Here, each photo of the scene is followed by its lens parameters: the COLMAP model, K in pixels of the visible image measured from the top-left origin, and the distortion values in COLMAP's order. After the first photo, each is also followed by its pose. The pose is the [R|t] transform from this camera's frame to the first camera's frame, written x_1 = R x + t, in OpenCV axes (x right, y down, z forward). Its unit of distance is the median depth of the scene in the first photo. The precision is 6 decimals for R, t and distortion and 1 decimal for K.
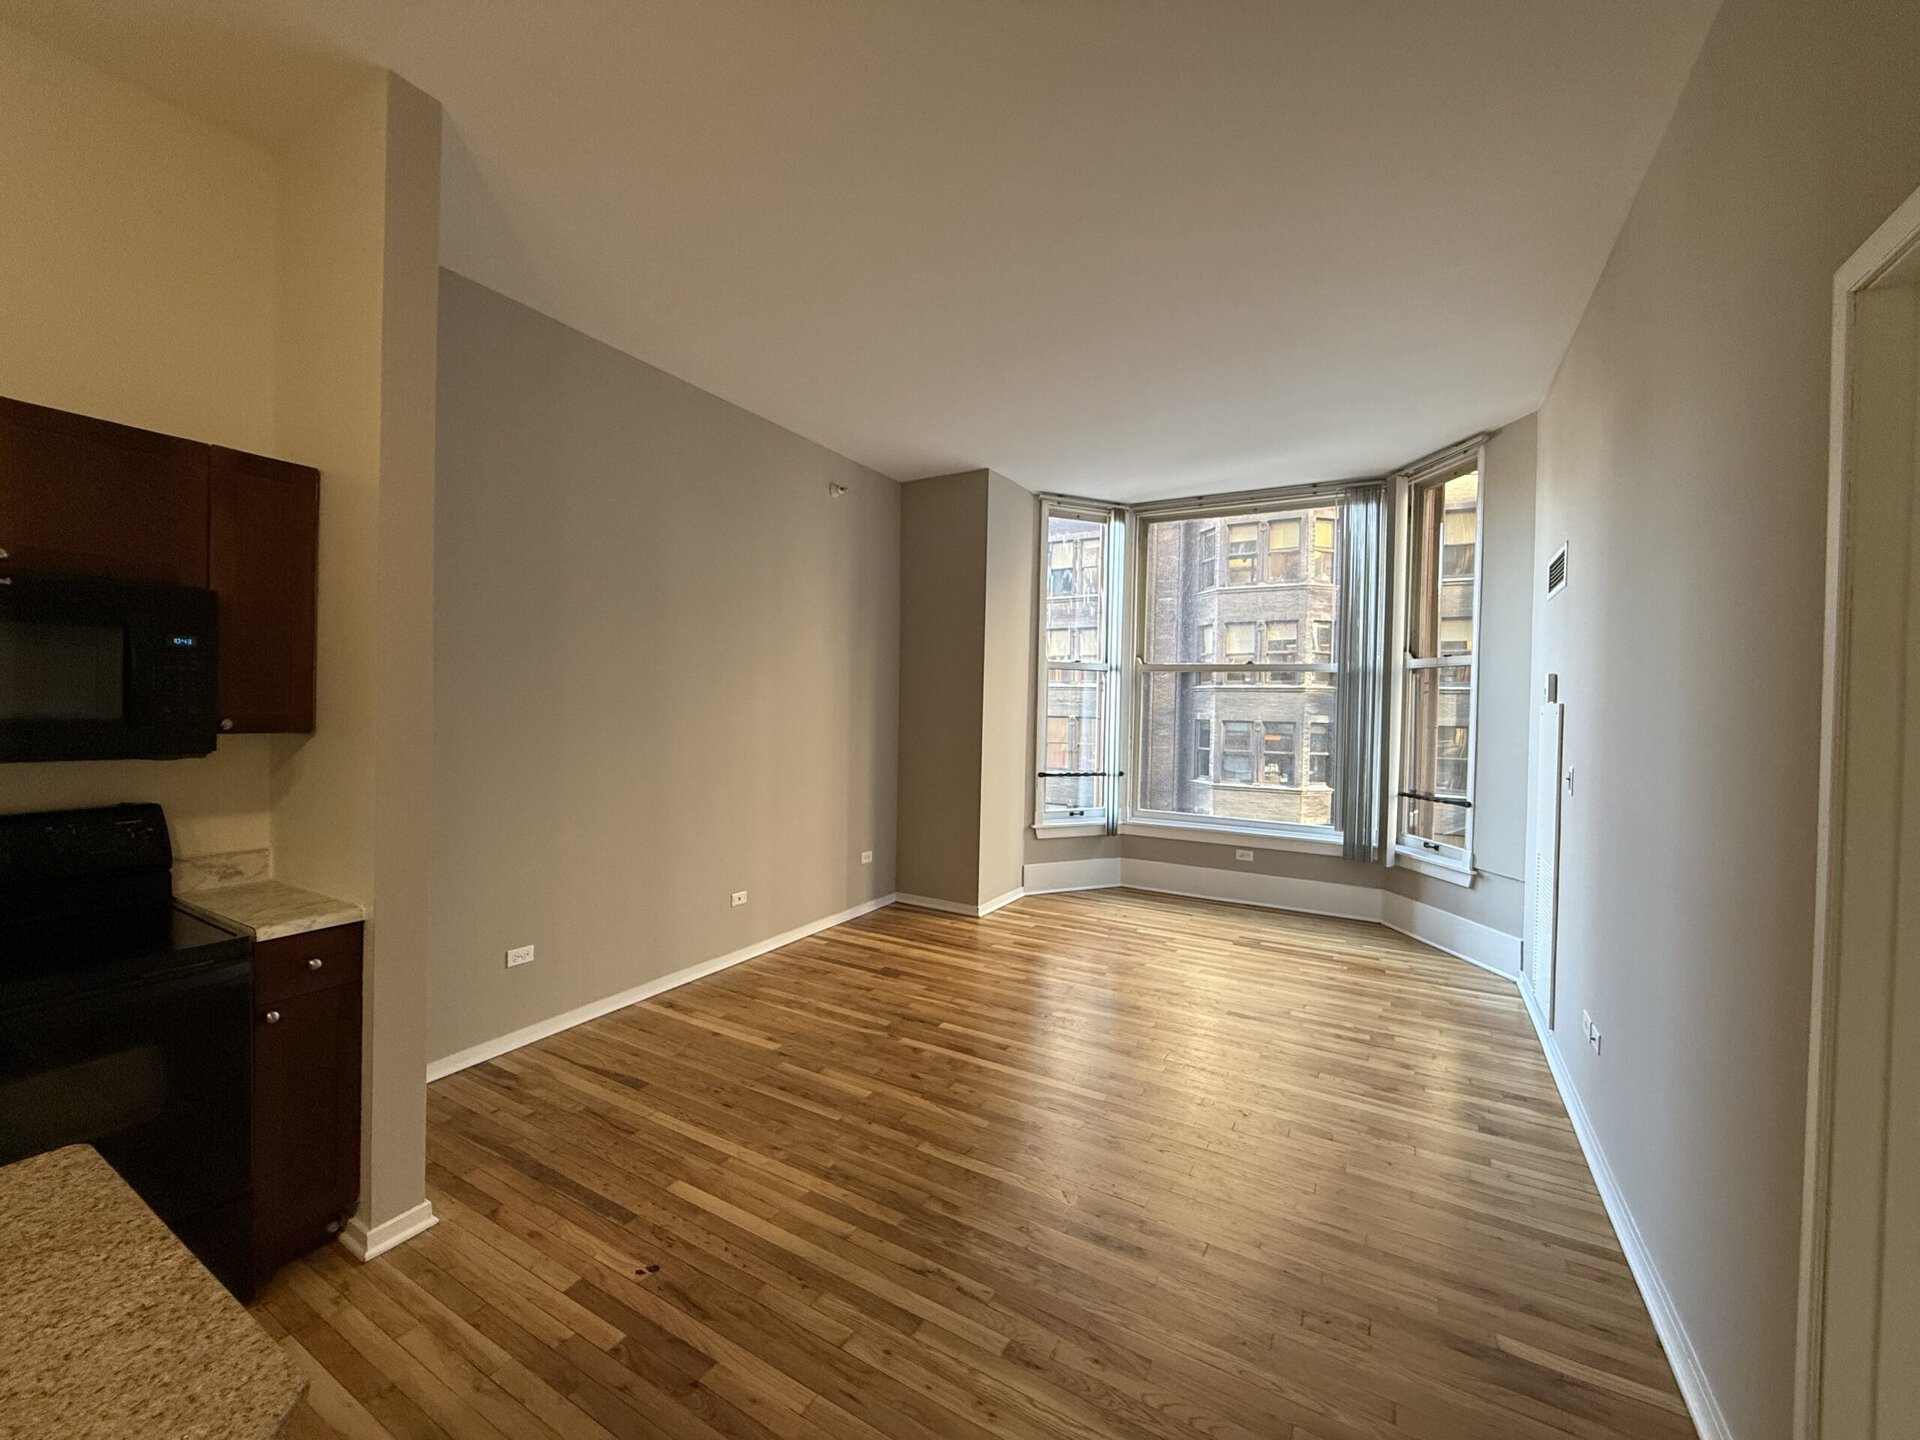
lens RADIAL K [[761.6, 0, 953.6], [0, 761.6, 718.0], [0, 0, 1]] dist [-0.001926, 0.000472]
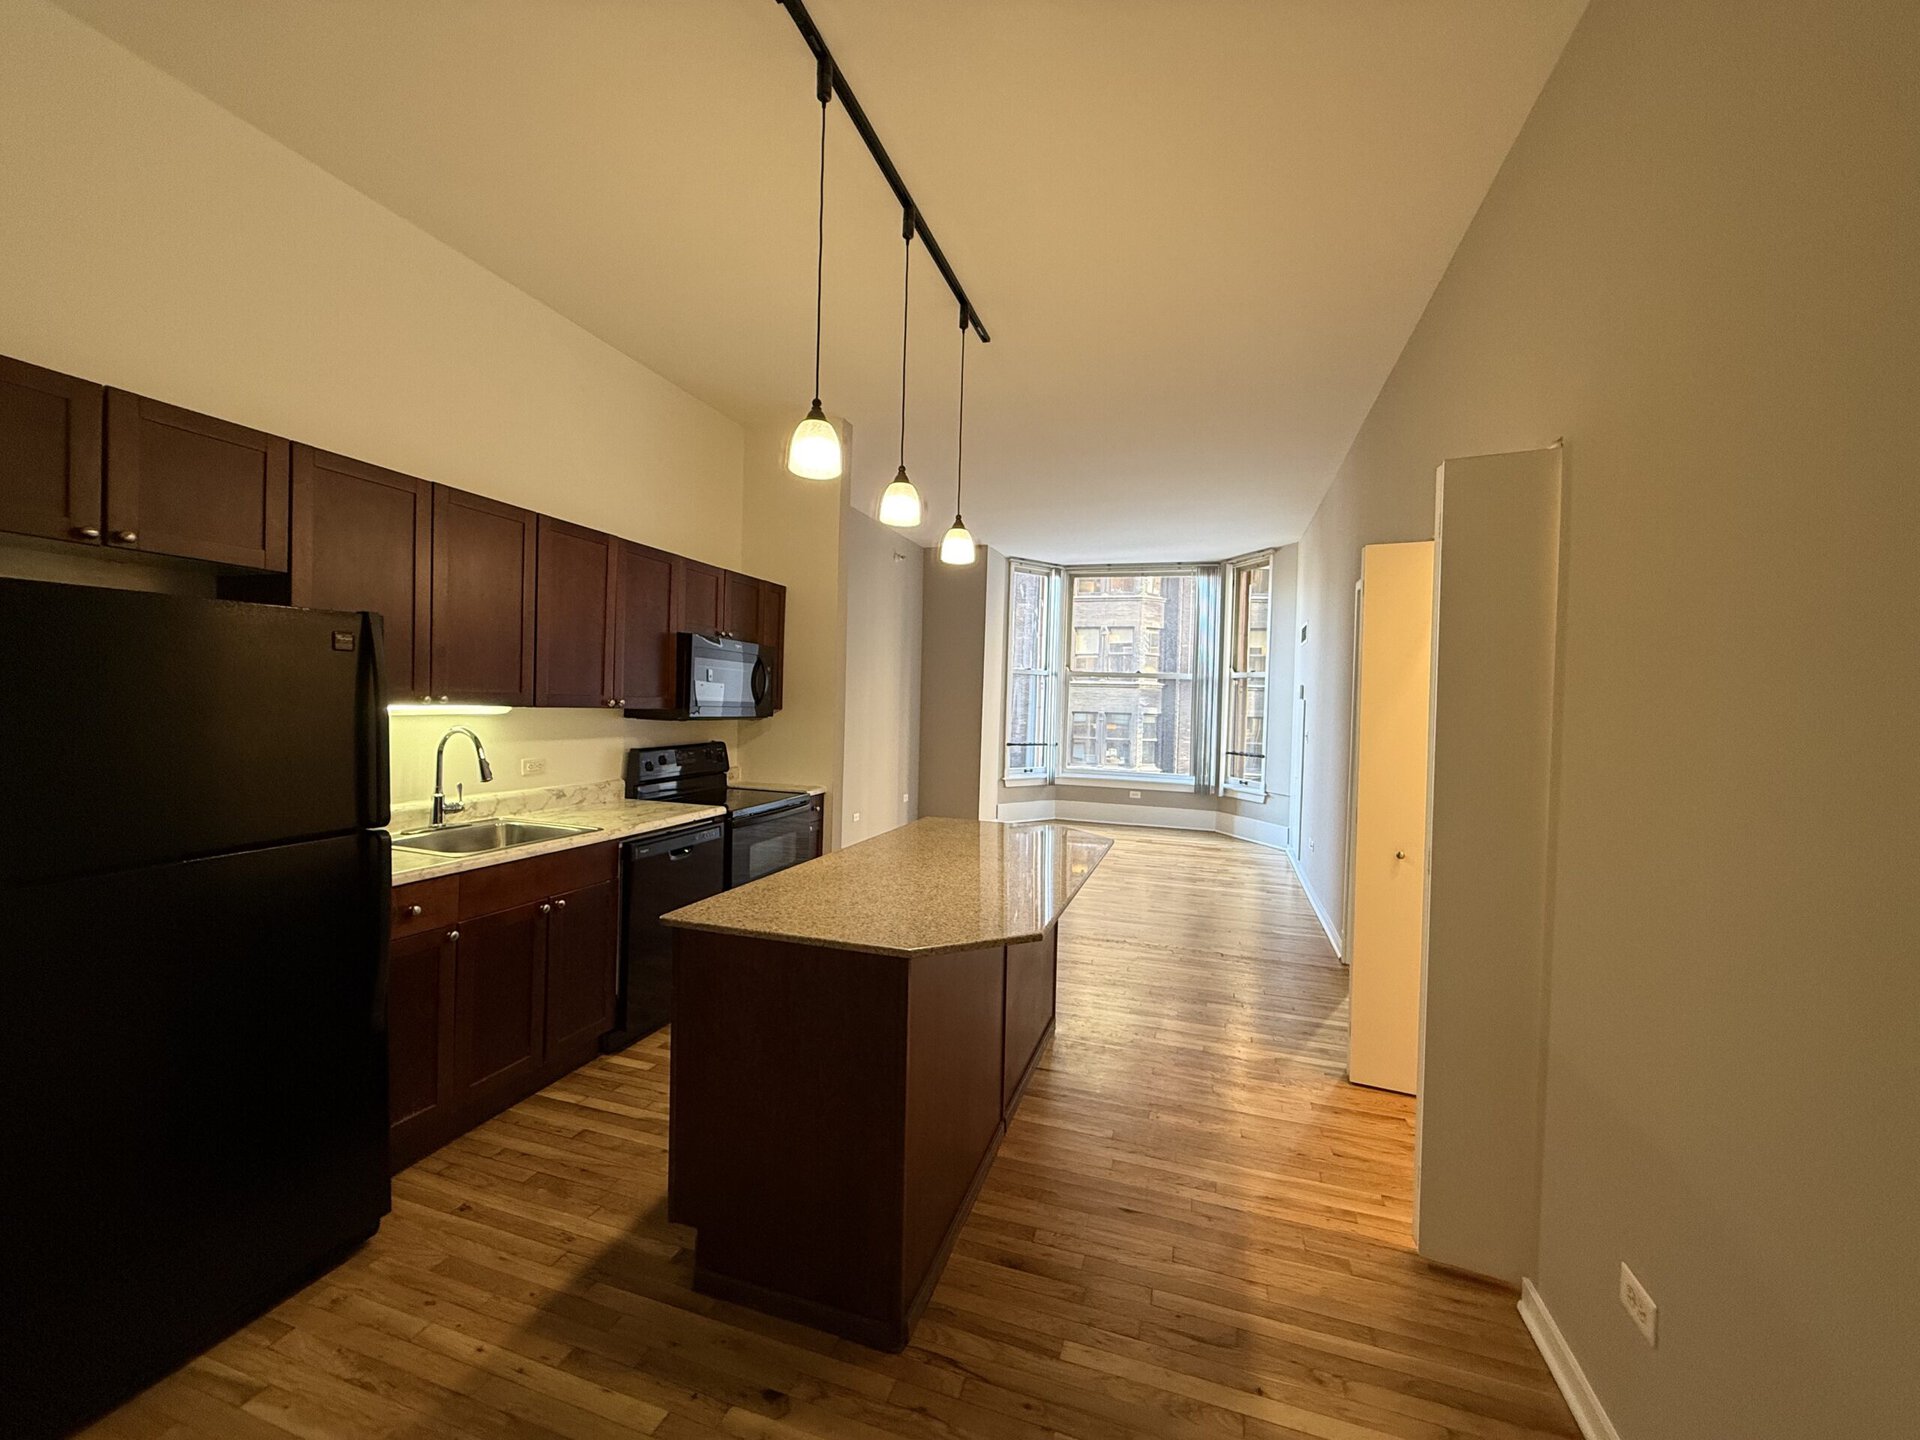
lens RADIAL K [[761.6, 0, 954.6], [0, 761.6, 718.8], [0, 0, 1]] dist [-0.001926, 0.000472]
pose [[0.977960, 0.002518, 0.208779, -0.377556], [-0.005157, 0.999914, 0.012095, 0.007783], [-0.208731, -0.012905, 0.977888, -0.554737]]
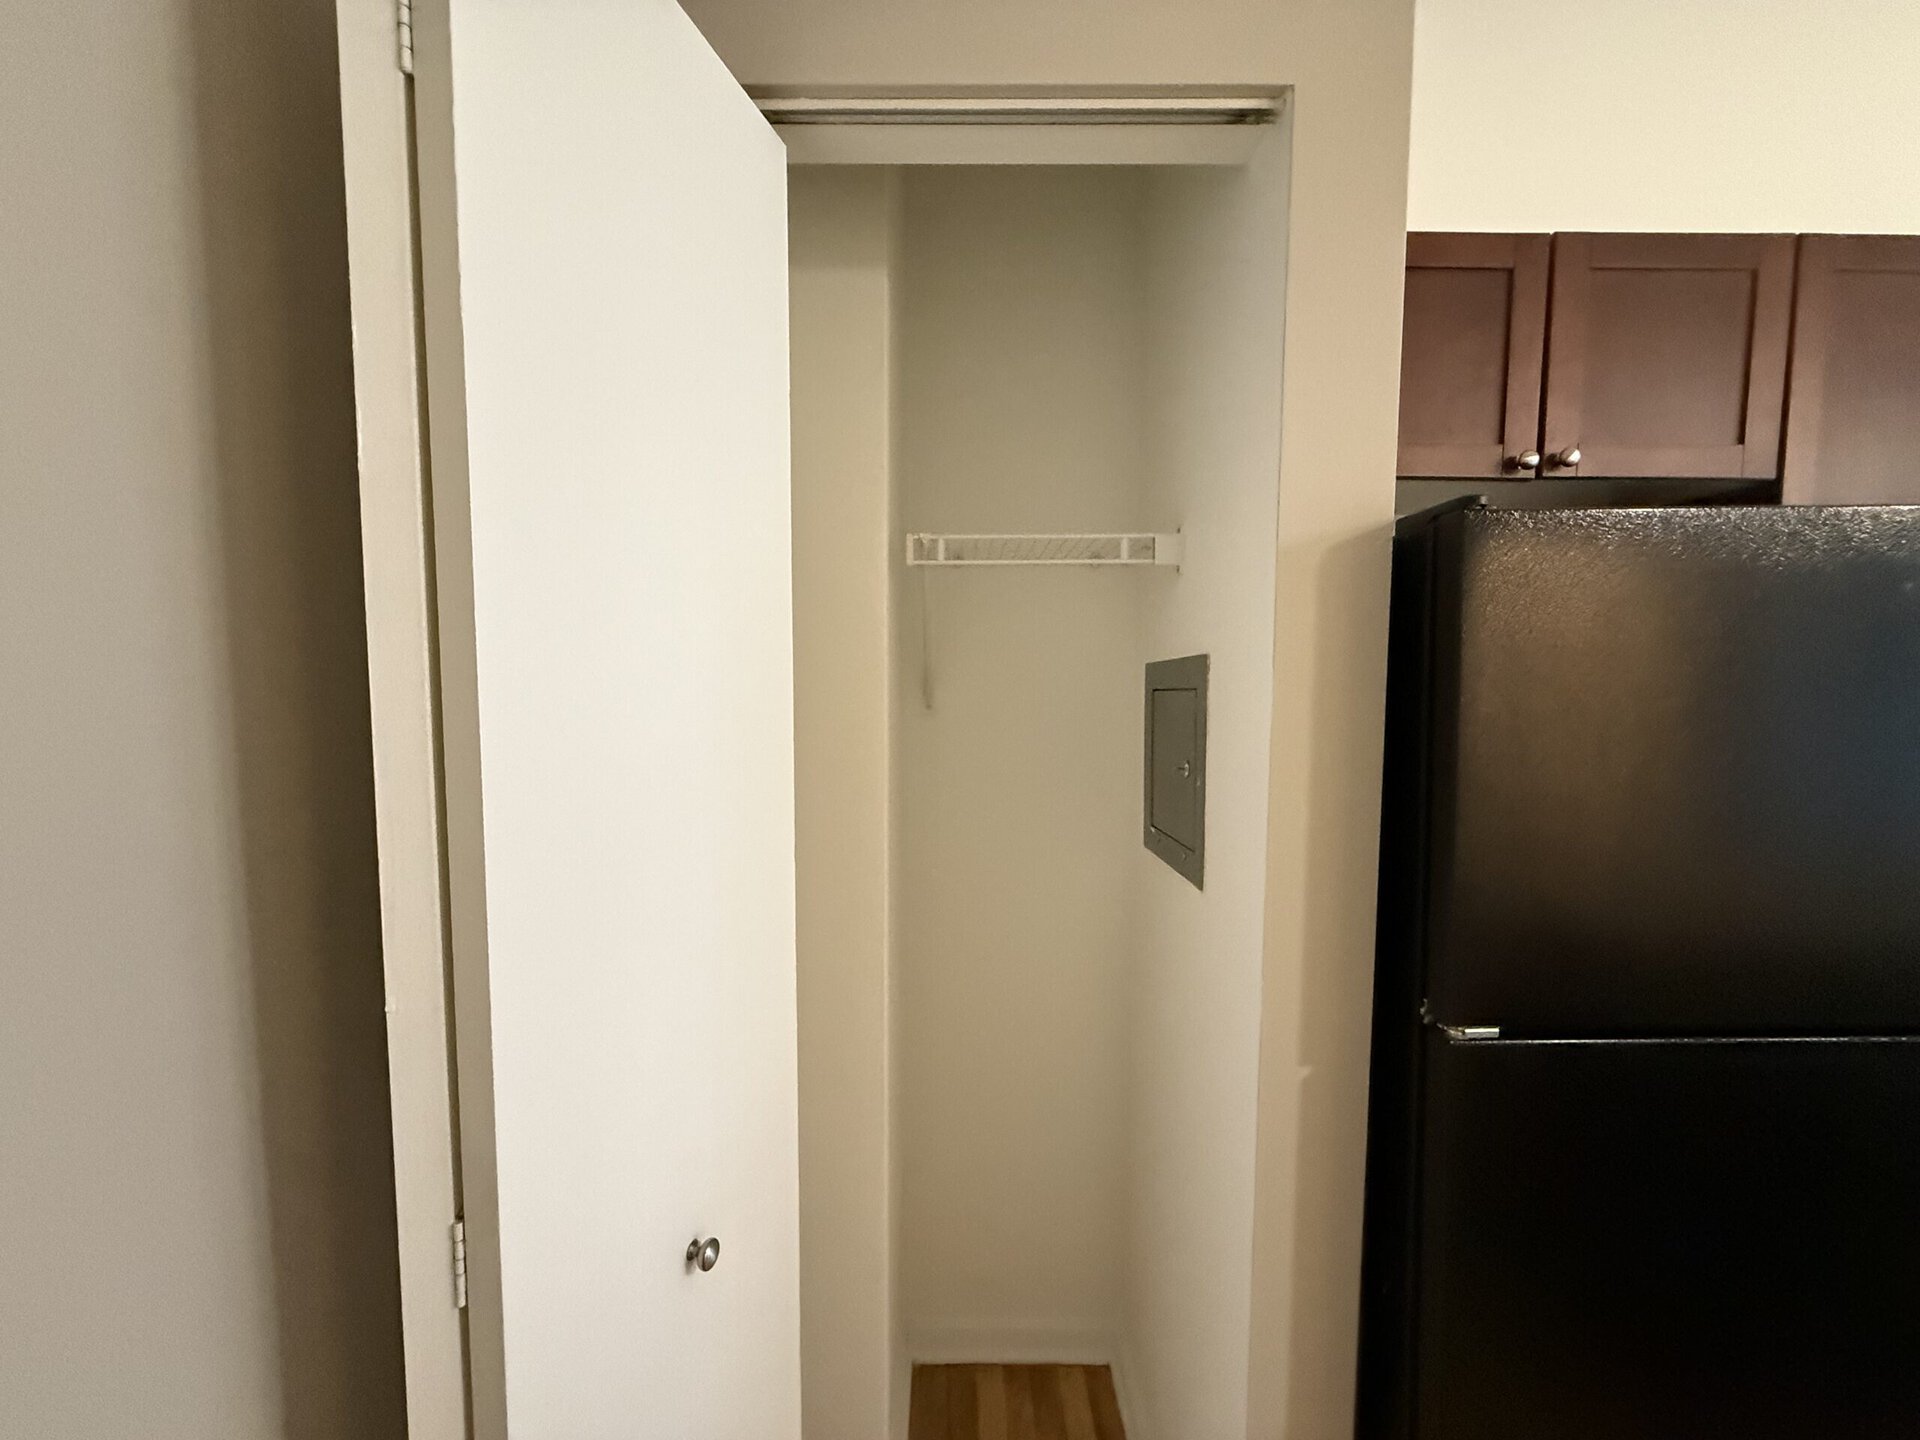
lens RADIAL K [[761.6, 0, 956.6], [0, 761.6, 728.8], [0, 0, 1]] dist [-0.001926, 0.000472]
pose [[0.499287, 0.039679, -0.865528, -0.586147], [0.000407, 0.998940, 0.046030, -0.000038], [0.866436, -0.023334, 0.498742, -0.392909]]
